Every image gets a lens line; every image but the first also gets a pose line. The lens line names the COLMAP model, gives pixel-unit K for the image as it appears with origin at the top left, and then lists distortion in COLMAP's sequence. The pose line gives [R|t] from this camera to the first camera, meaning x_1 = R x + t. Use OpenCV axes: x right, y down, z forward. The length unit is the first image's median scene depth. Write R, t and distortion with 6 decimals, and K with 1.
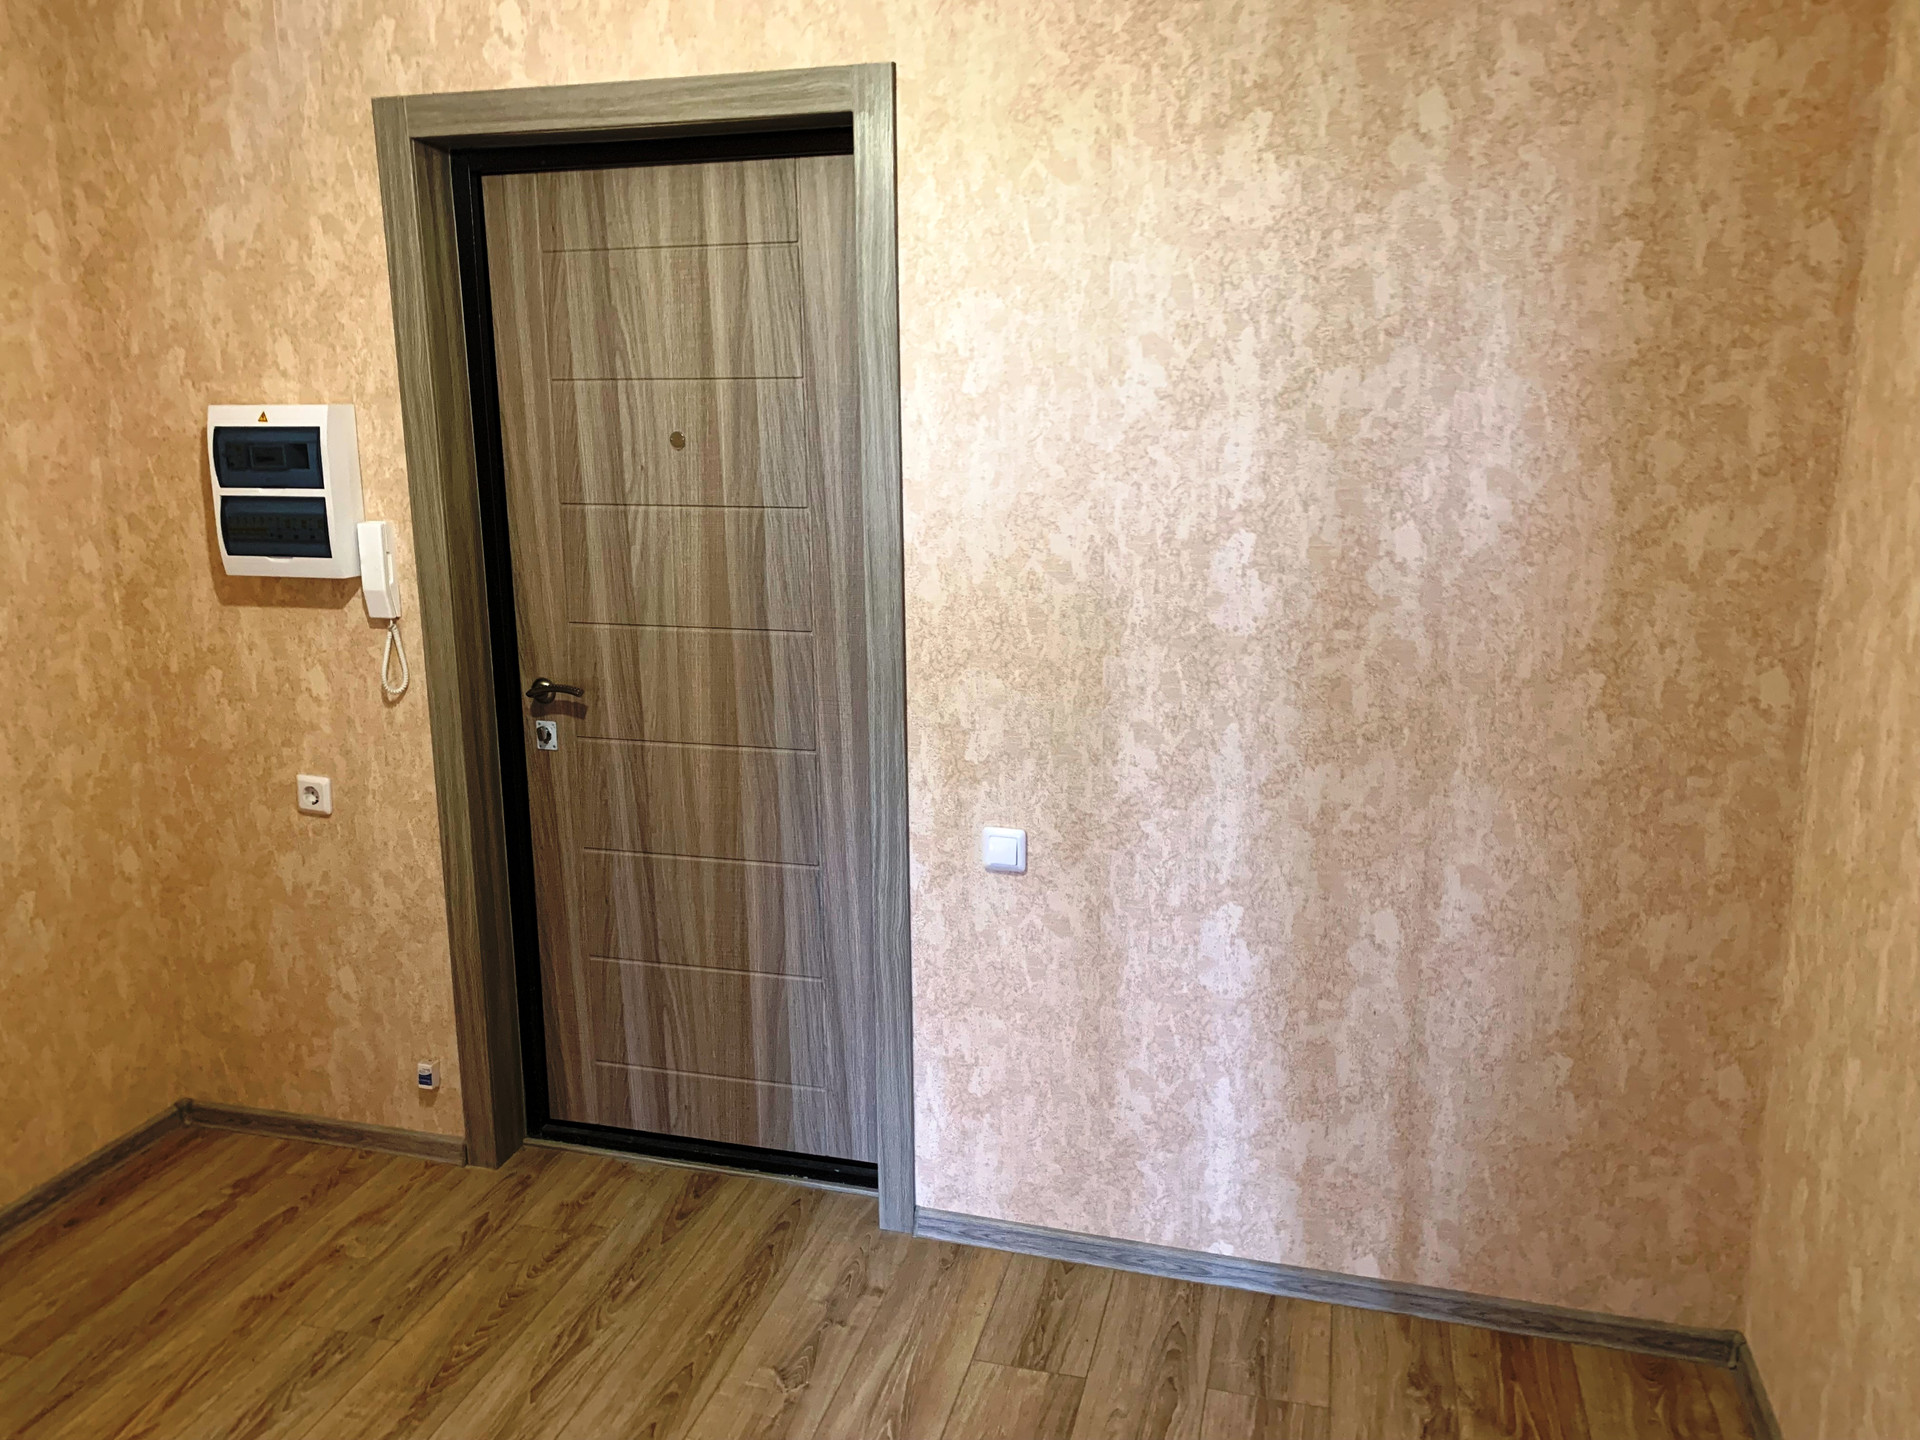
lens RADIAL K [[1498.1, 0, 952.8], [0, 1498.1, 713.0], [0, 0, 1]] dist [0.060089, -0.042756]
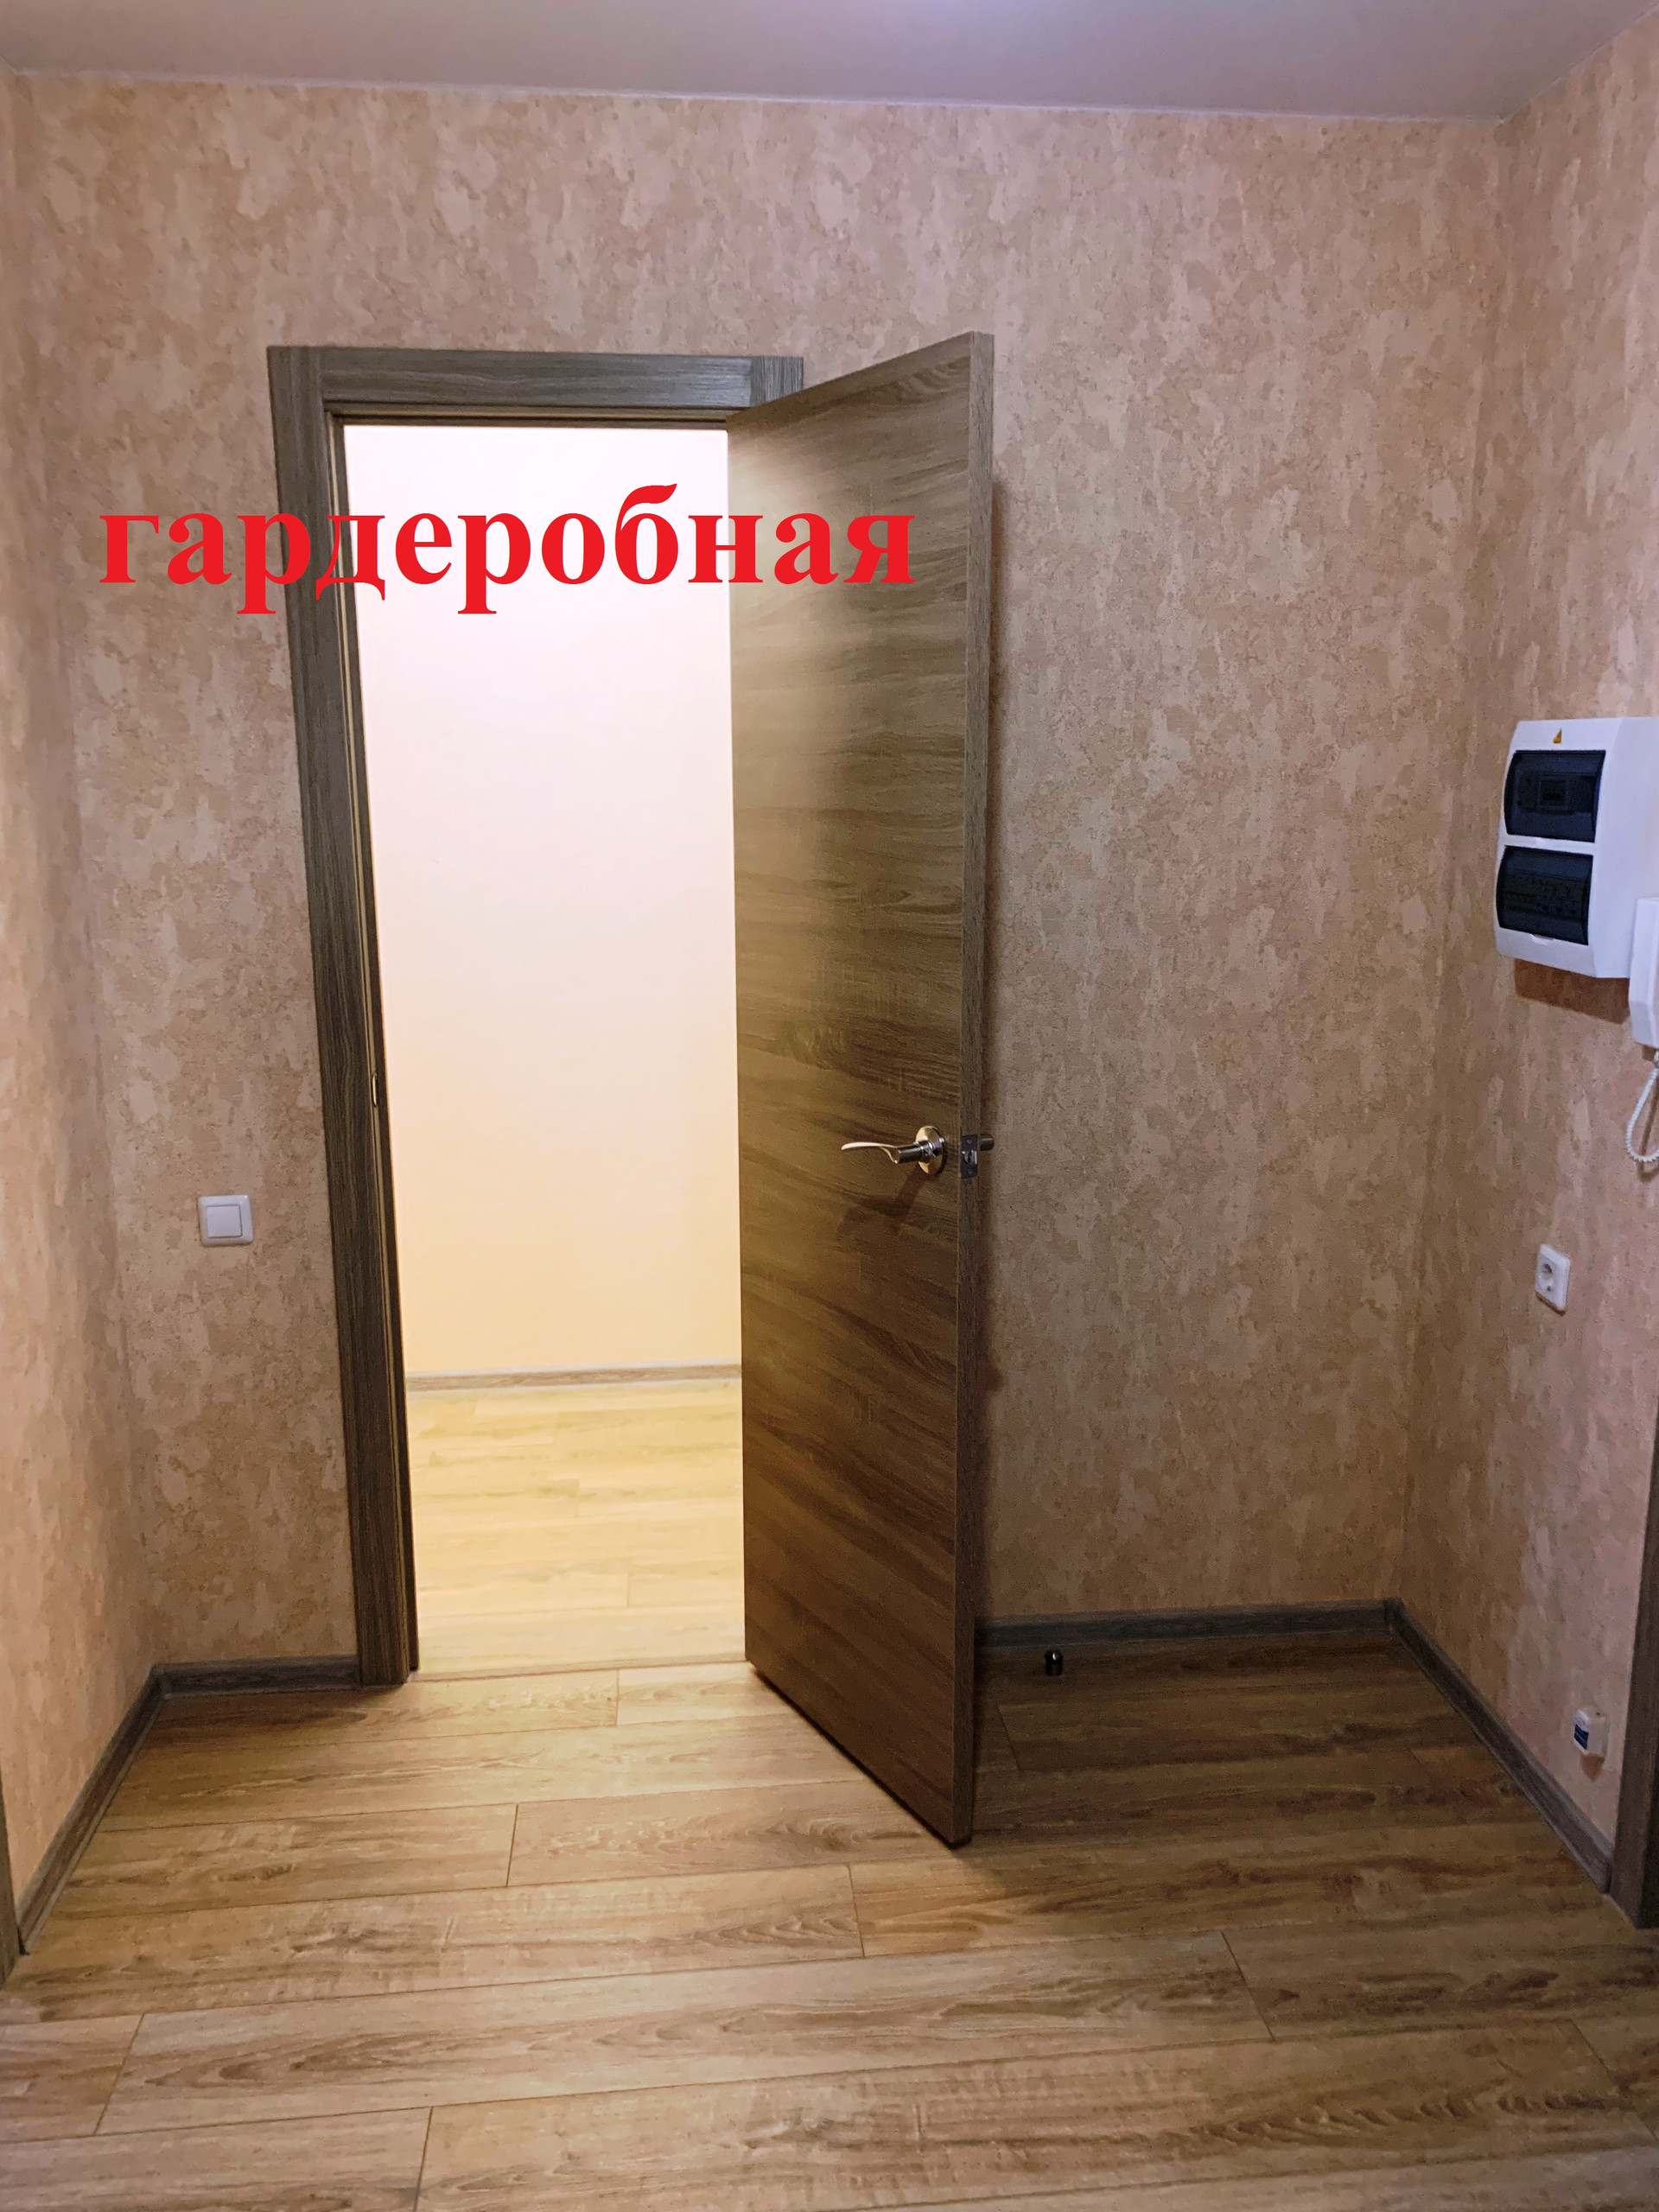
lens RADIAL K [[1725.9, 0, 824.1], [0, 1725.9, 1121.8], [0, 0, 1]] dist [0.060089, -0.042756]
pose [[0.357594, 0.207115, -0.910621, 0.185820], [-0.201903, 0.969181, 0.141148, -0.064096], [0.911790, 0.133383, 0.388391, 0.376921]]
